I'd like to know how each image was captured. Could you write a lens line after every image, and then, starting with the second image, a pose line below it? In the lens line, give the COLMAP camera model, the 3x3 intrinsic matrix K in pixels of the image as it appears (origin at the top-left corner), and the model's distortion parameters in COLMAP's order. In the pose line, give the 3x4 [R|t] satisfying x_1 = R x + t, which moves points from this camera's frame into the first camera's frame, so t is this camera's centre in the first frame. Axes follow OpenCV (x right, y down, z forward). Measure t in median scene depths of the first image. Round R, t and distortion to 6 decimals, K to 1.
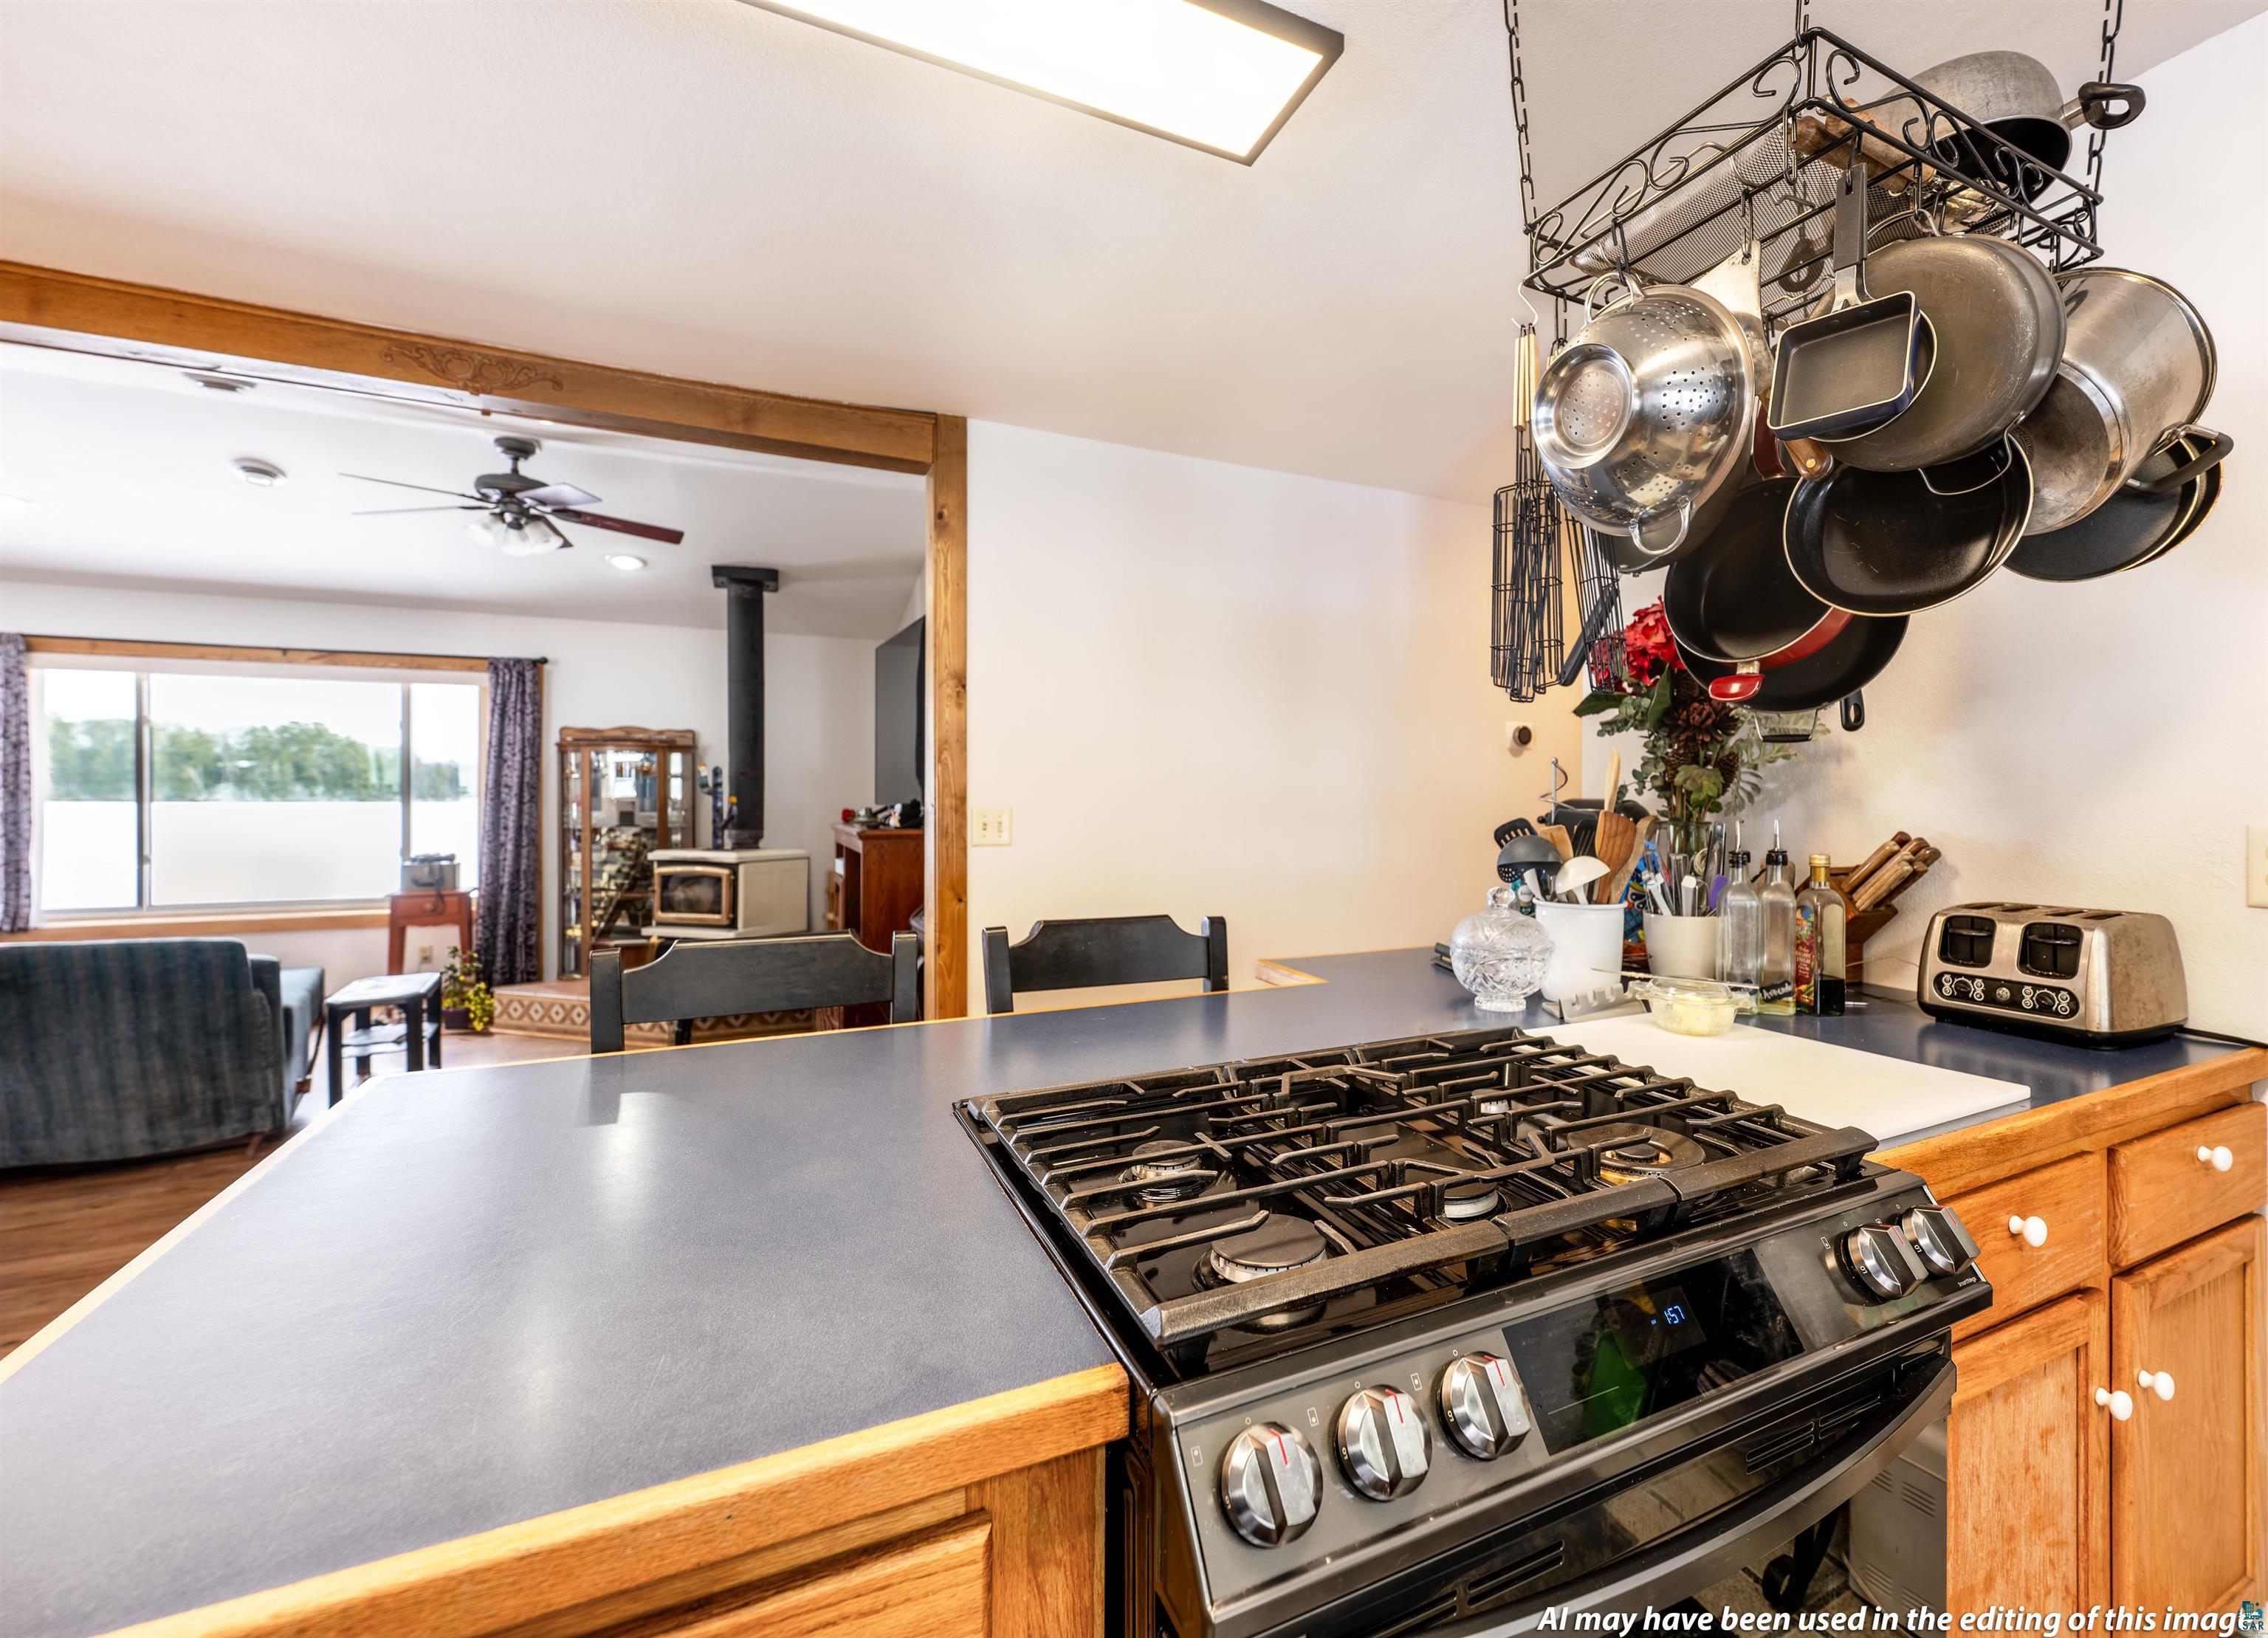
lens RADIAL K [[986.5, 0, 1236.2], [0, 986.5, 797.3], [0, 0, 1]] dist [0.001515, 0.000008]
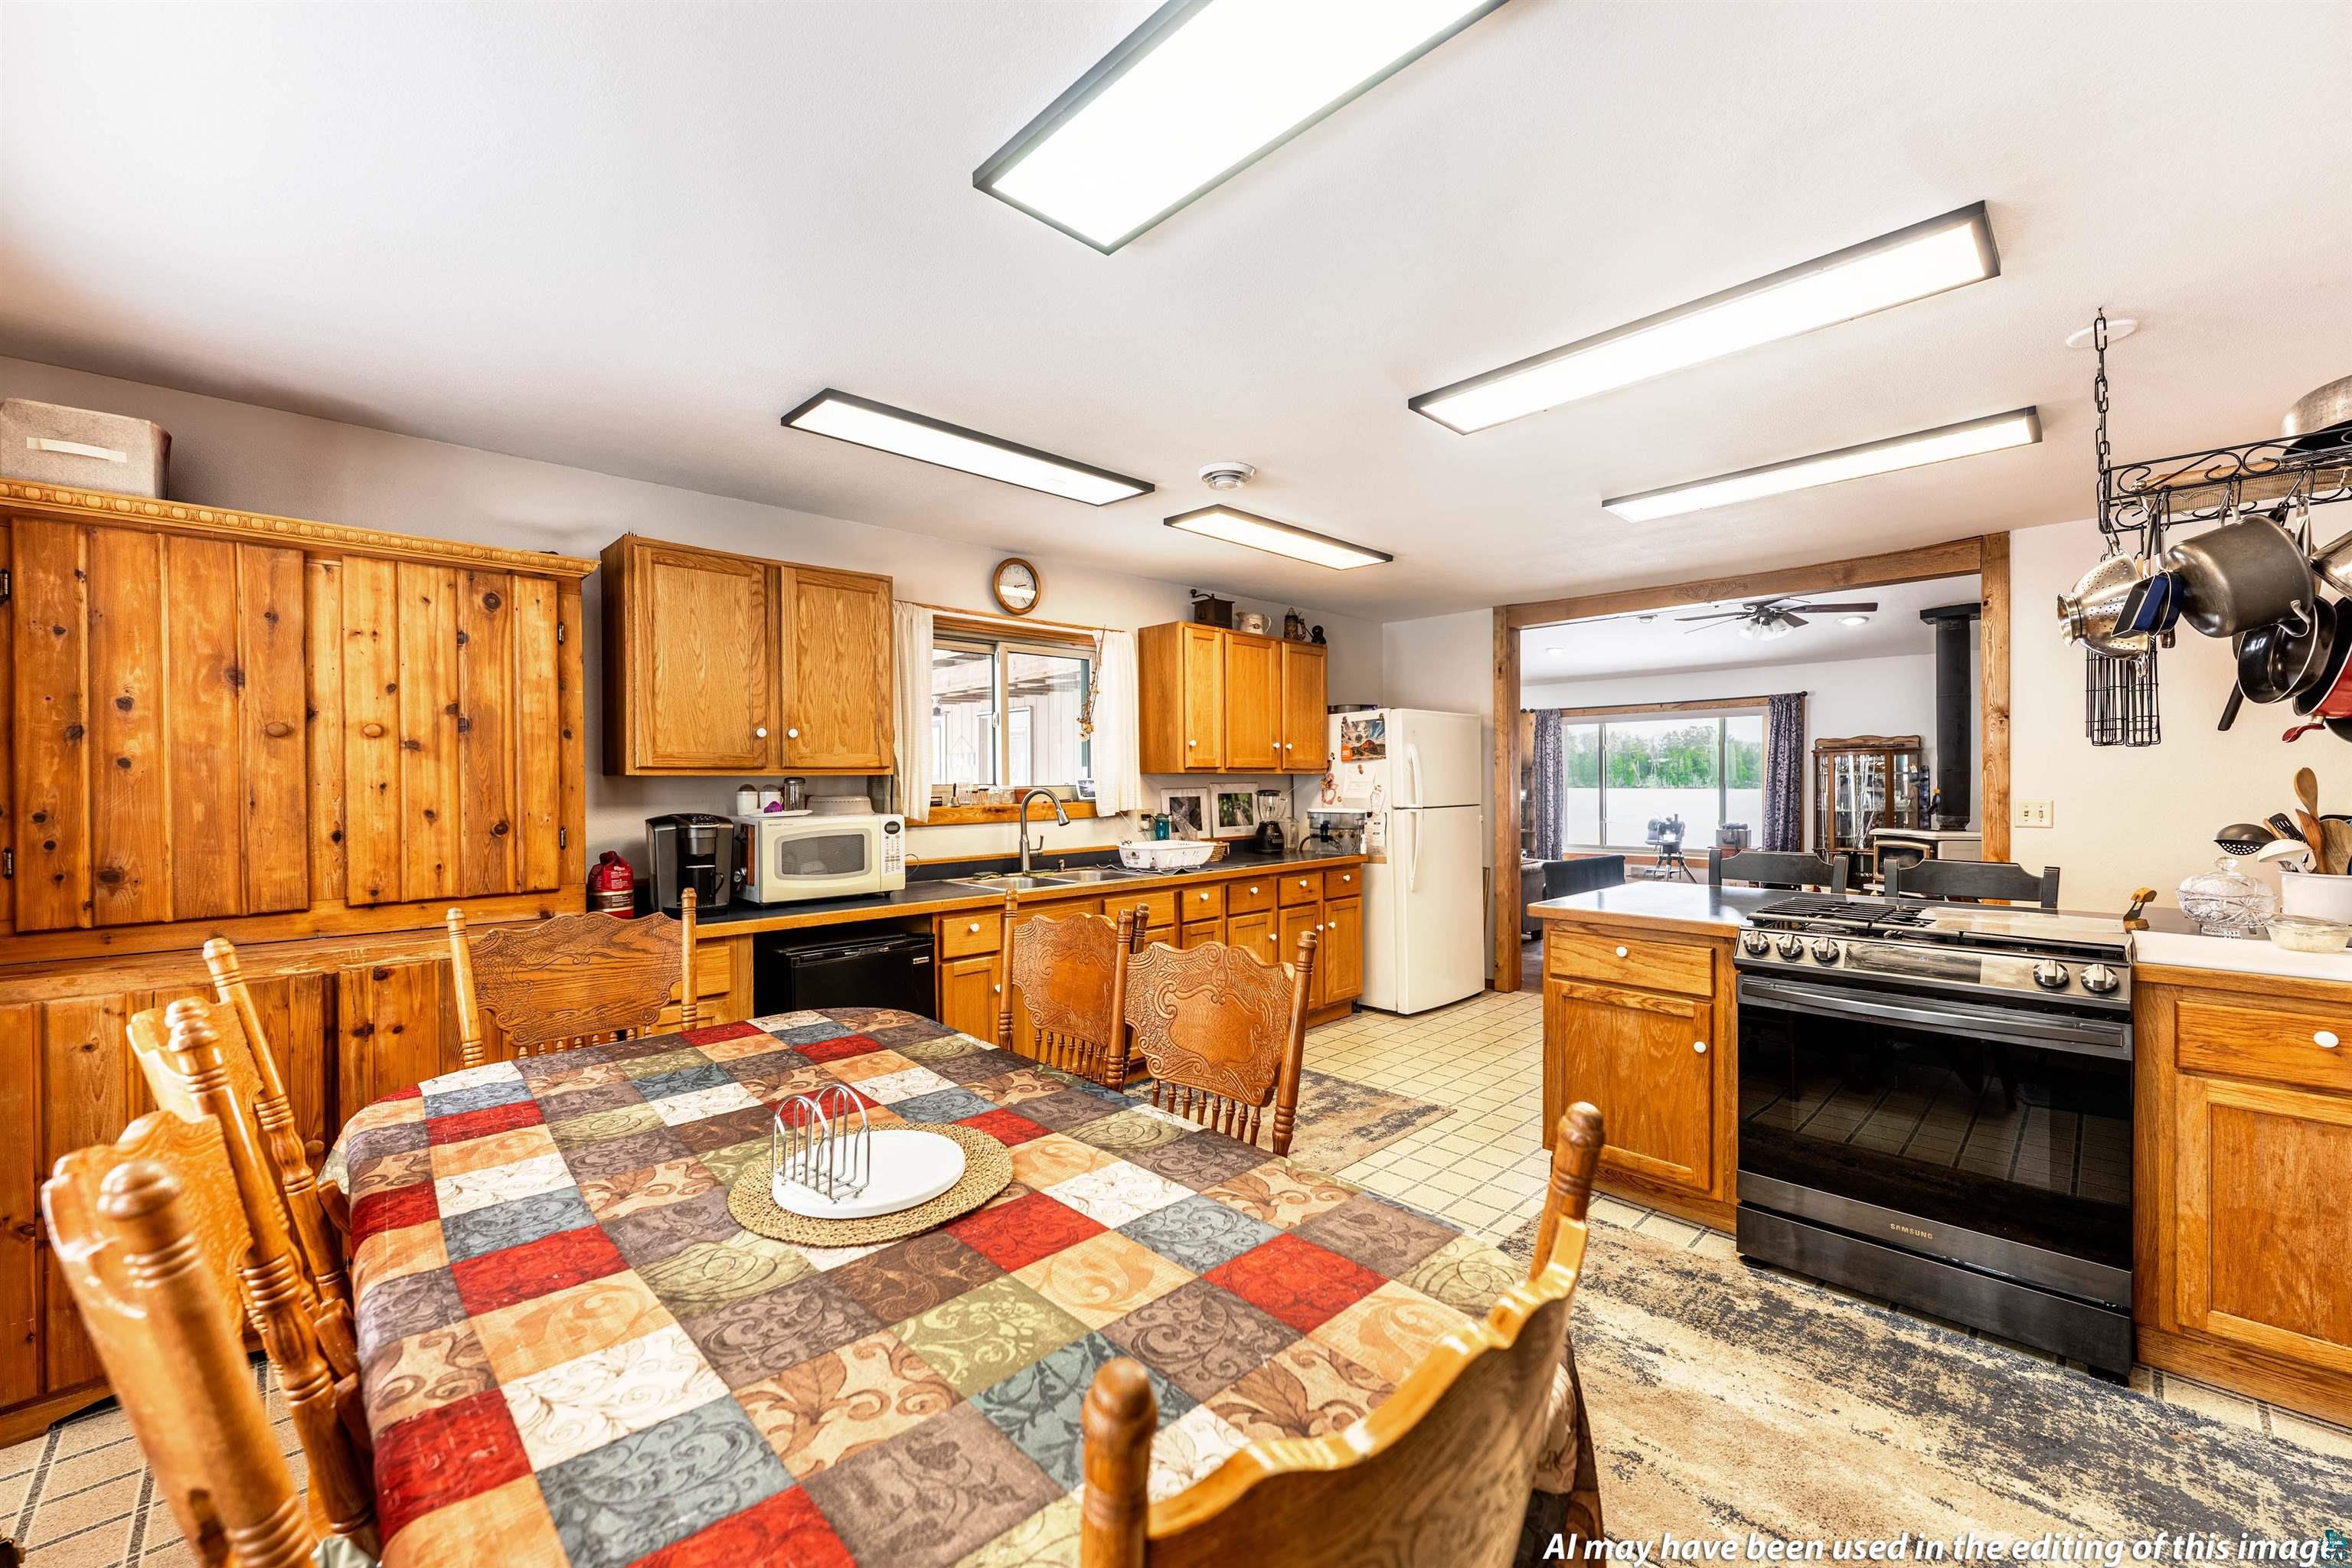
lens RADIAL K [[937.9, 0, 1189.4], [0, 937.9, 785.1], [0, 0, 1]] dist [-0.005733, -0.000171]
pose [[0.307780, 0.000052, -0.951458, 0.330680], [0.000948, 0.999999, 0.000362, -0.006532], [0.951457, -0.001014, 0.307779, -0.282547]]
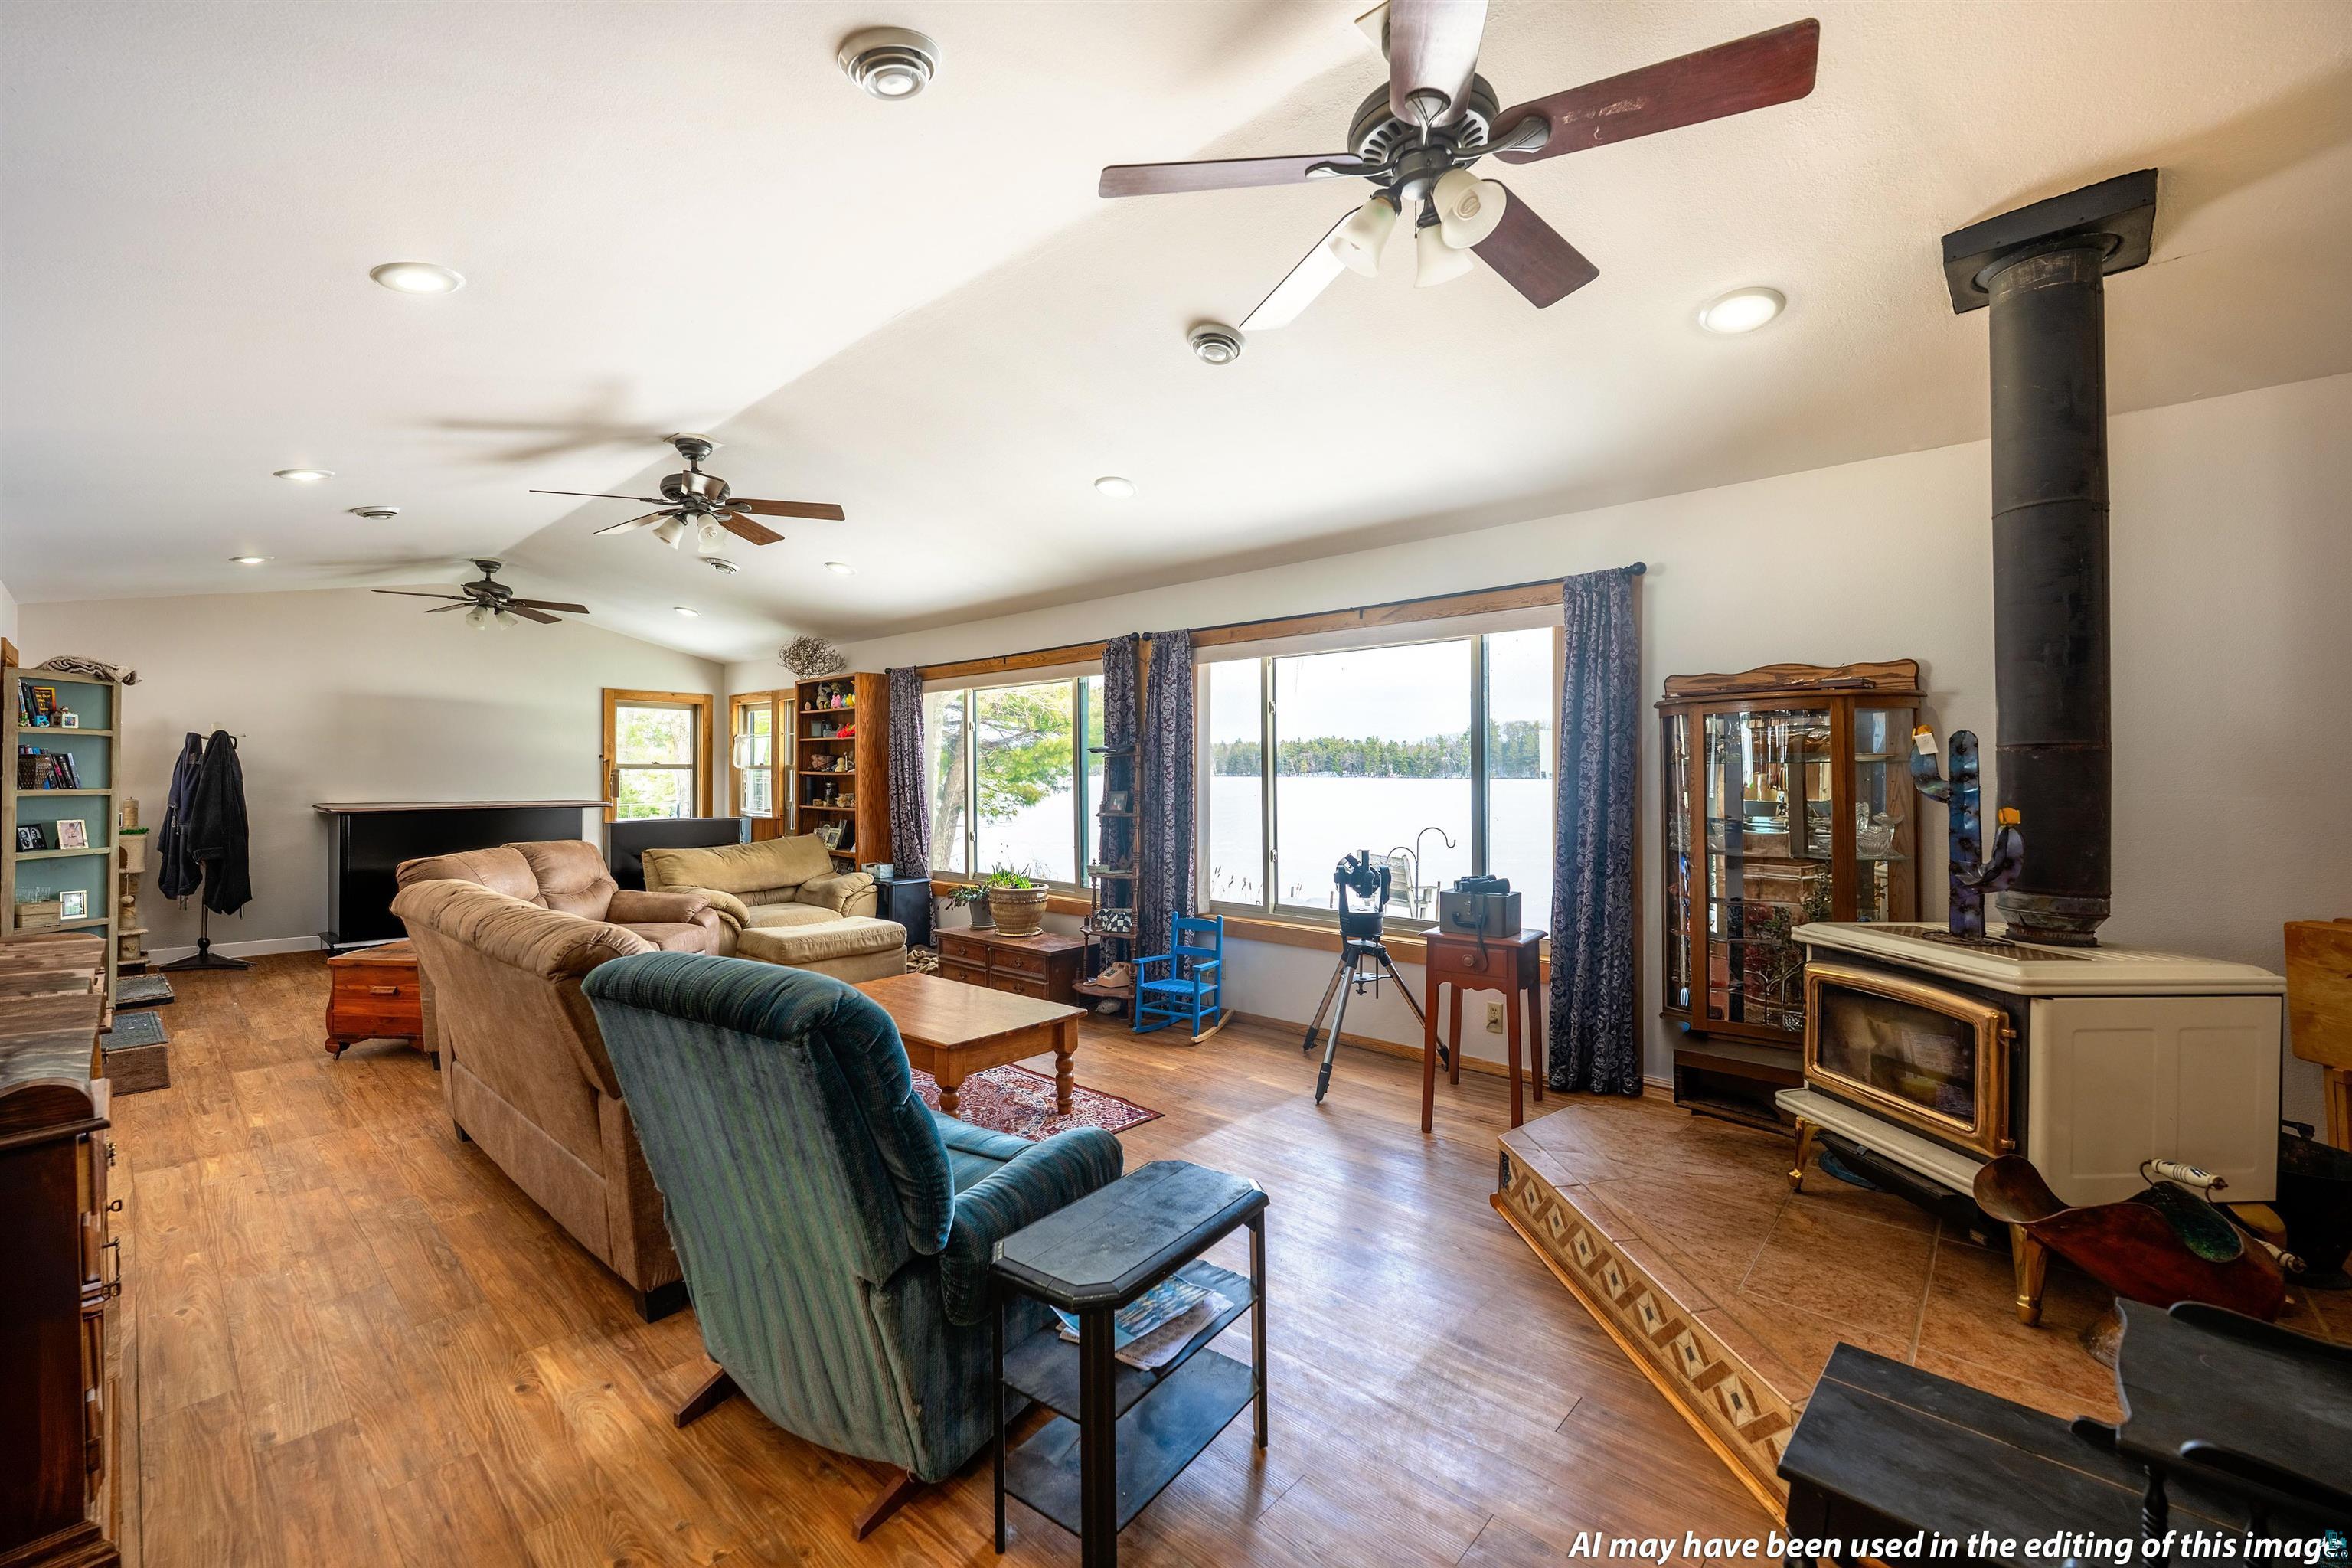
lens RADIAL K [[937.9, 0, 1170.6], [0, 937.9, 763.6], [0, 0, 1]] dist [-0.005733, -0.000171]
pose [[0.348571, -0.009240, -0.937237, -0.273017], [-0.002010, 0.999942, -0.010605, -0.013091], [0.937280, 0.005580, 0.348532, 0.546759]]
